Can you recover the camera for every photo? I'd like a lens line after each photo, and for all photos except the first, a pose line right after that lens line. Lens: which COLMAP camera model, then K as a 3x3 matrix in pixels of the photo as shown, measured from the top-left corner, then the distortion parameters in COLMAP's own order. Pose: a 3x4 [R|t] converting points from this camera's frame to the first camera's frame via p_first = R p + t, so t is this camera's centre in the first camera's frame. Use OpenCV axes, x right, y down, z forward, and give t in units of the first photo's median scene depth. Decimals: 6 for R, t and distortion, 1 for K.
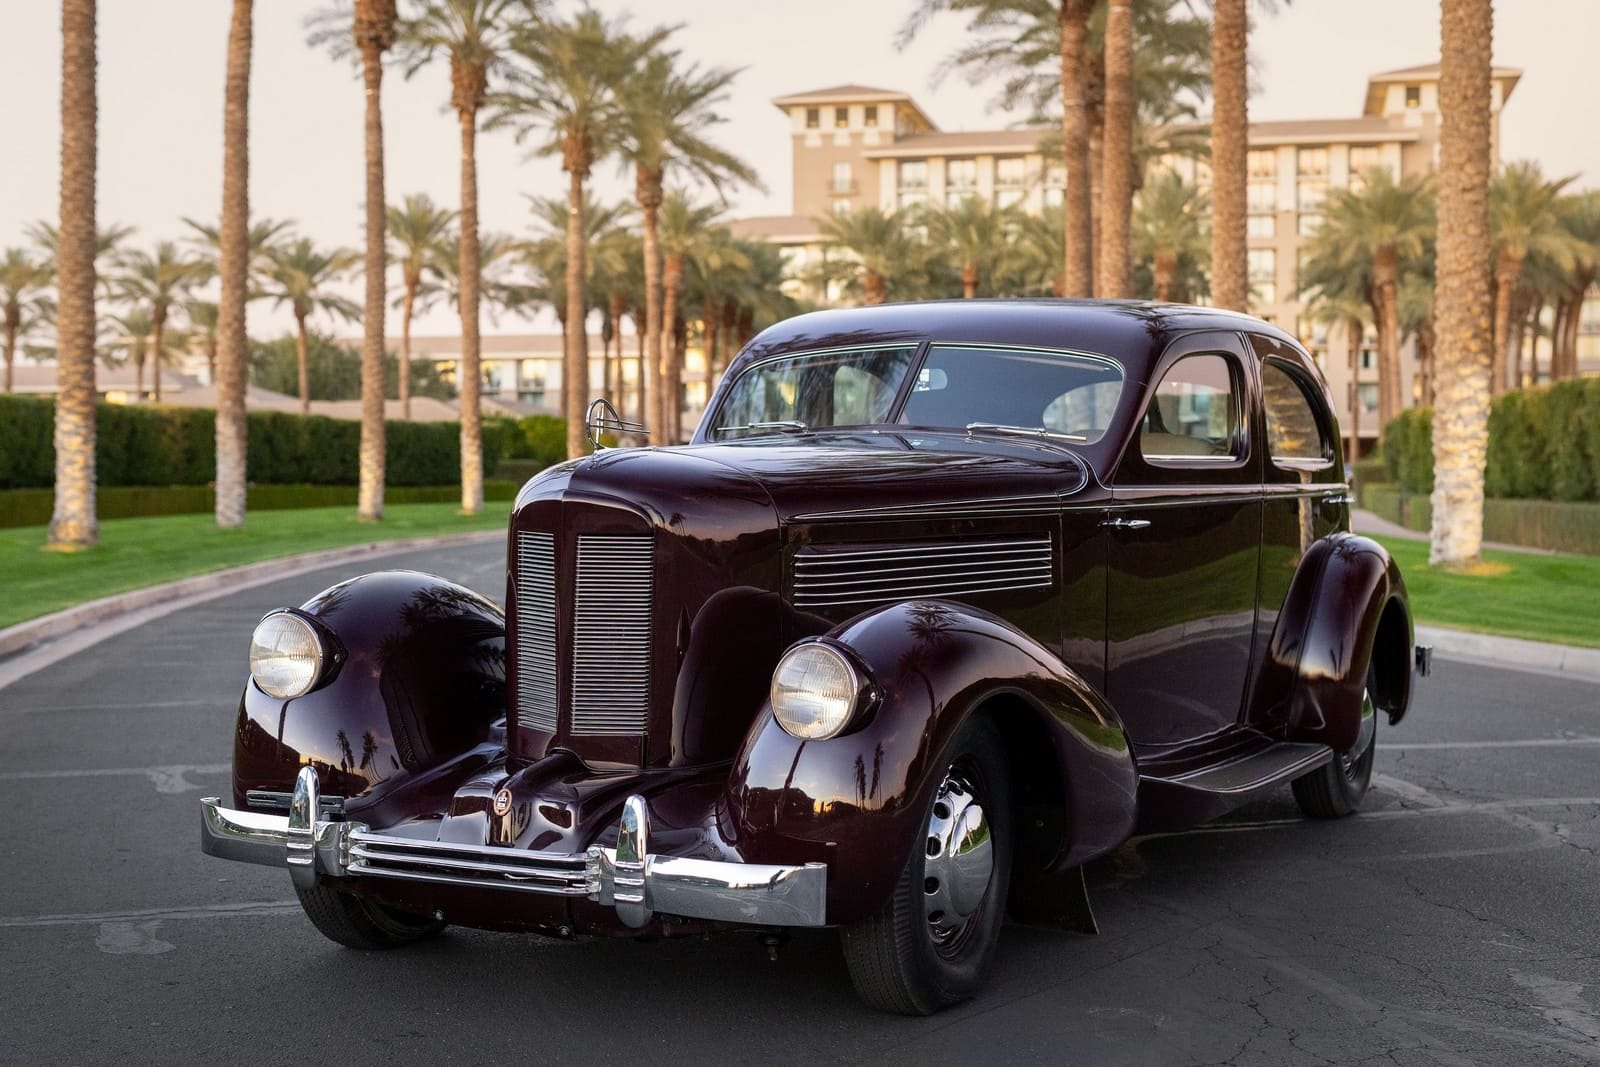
lens RADIAL K [[2321.3, 0, 771.7], [0, 2321.3, 532.5], [0, 0, 1]] dist [0.006979, -0.001594]
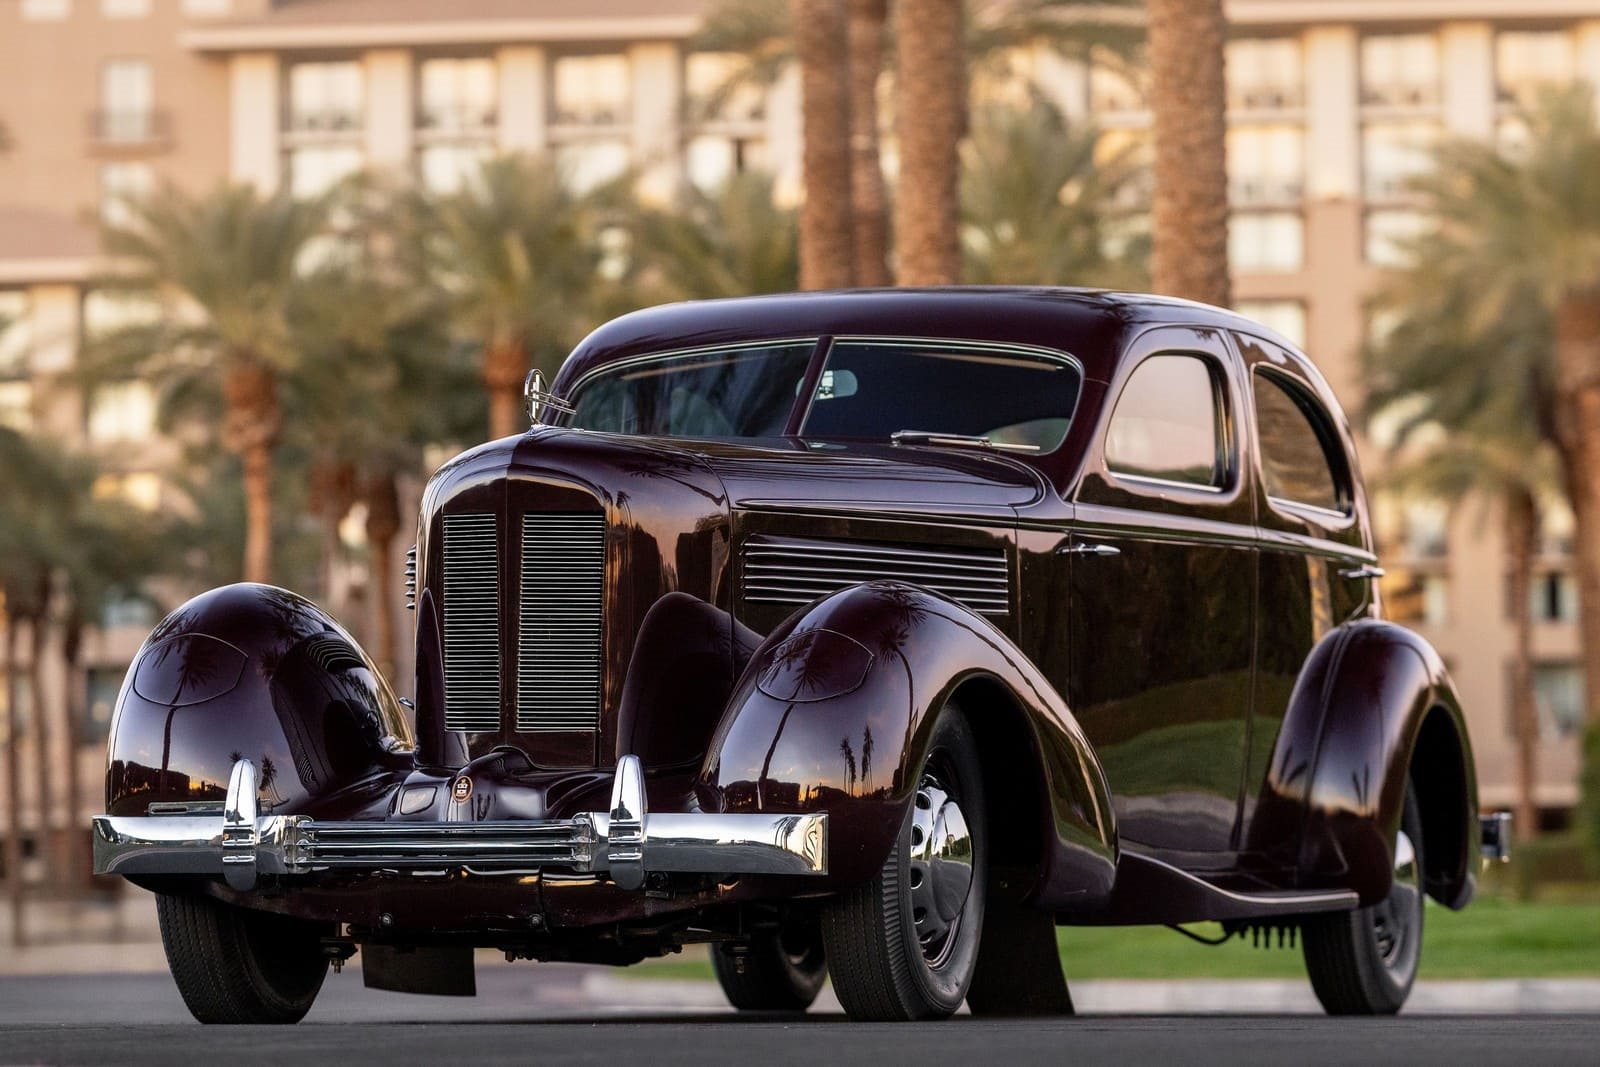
lens RADIAL K [[6752.8, 0, 800.0], [0, 6752.8, 533.5], [0, 0, 1]] dist [-0.010476, 0.150390]
pose [[0.990657, -0.003142, 0.136342, -0.024412], [0.015112, 0.996107, -0.086850, 0.017476], [-0.135539, 0.088099, 0.986847, -0.119157]]
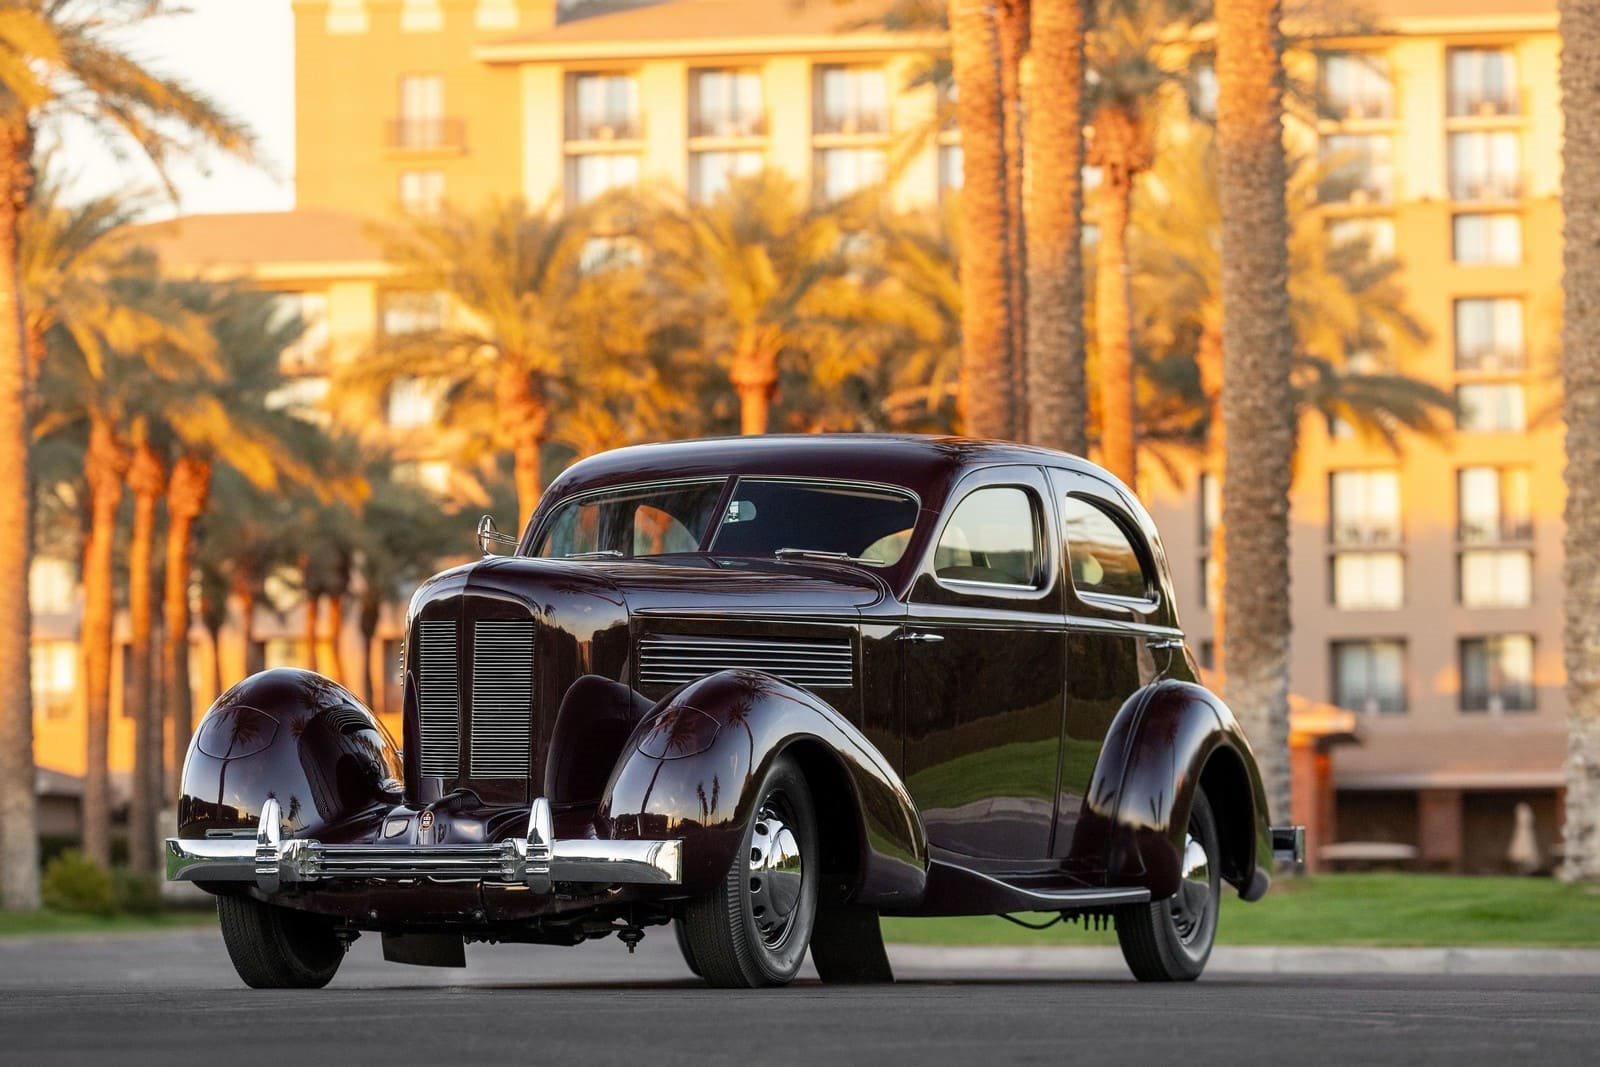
lens RADIAL K [[6458.7, 0, 800.0], [0, 6458.7, 533.5], [0, 0, 1]] dist [-0.058176, 3.356882]
pose [[0.995759, -0.004166, 0.091907, -0.016633], [0.011792, 0.996513, -0.082596, 0.017846], [-0.091242, 0.083329, 0.992336, -0.182603]]
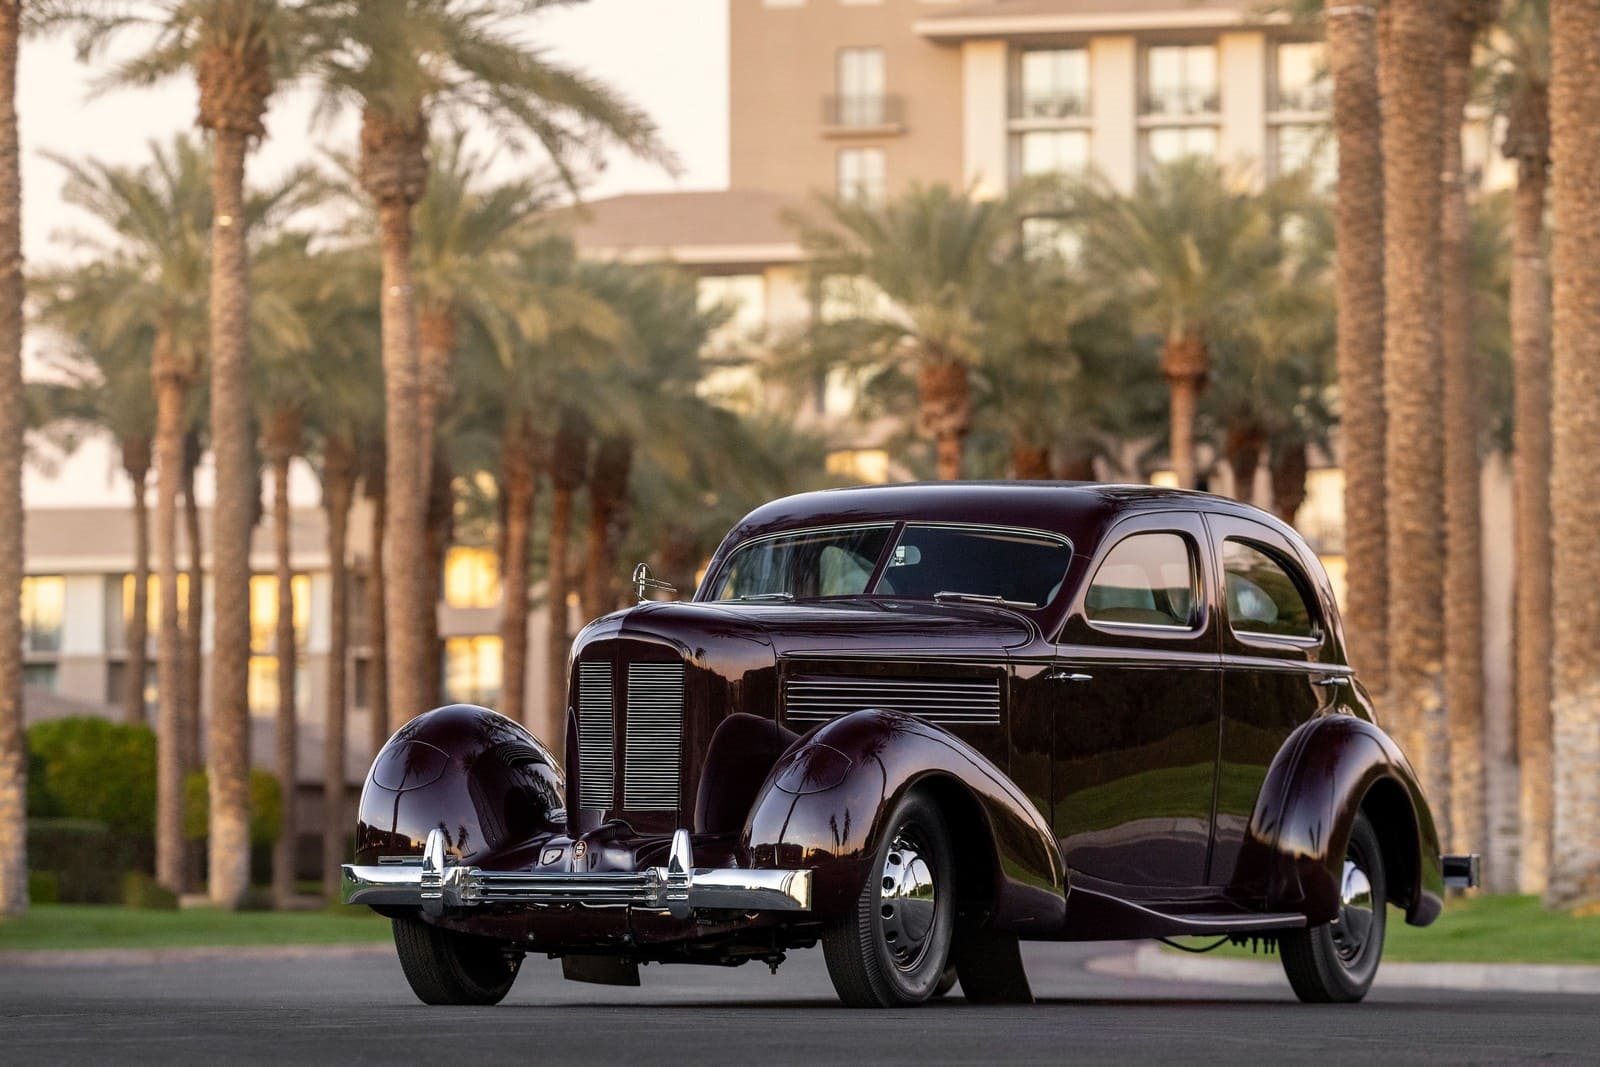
lens RADIAL K [[6781.3, 0, 901.8], [0, 6781.3, 534.0], [0, 0, 1]] dist [-0.012522, 1.118345]
pose [[0.999381, -0.001587, 0.035147, -0.004533], [0.004429, 0.996709, -0.080943, 0.017866], [-0.034902, 0.081049, 0.996099, -0.213910]]
